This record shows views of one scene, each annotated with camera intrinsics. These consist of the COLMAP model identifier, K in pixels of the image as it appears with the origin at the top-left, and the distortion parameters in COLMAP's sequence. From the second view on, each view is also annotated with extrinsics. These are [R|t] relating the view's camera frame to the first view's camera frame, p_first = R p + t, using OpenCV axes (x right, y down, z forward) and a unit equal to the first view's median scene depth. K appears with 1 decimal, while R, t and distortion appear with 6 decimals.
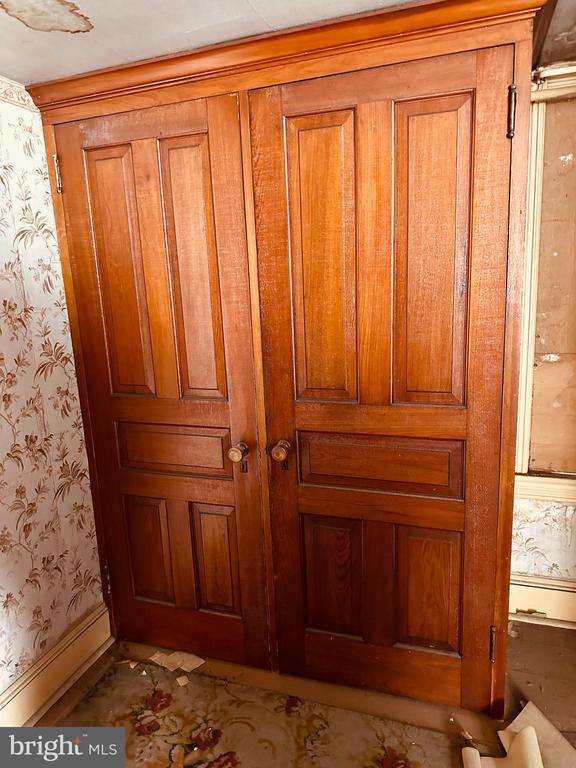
lens RADIAL K [[550.1, 0, 288.0], [0, 550.1, 384.0], [0, 0, 1]] dist [0.000222, -0.003823]
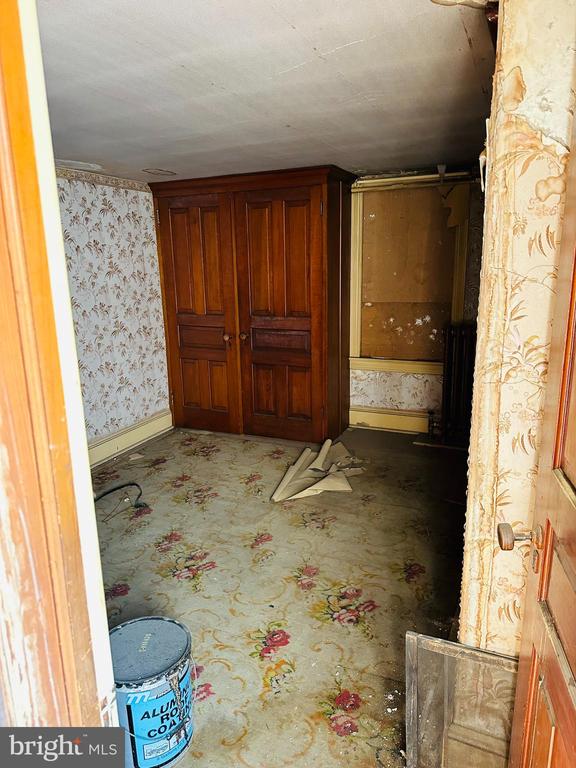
lens RADIAL K [[510.9, 0, 288.0], [0, 510.9, 384.0], [0, 0, 1]] dist [0.028624, -0.006237]
pose [[0.996395, 0.047063, -0.070586, 0.329824], [-0.044284, 0.998201, 0.040421, 0.220332], [0.072362, -0.037149, 0.996686, -1.192236]]
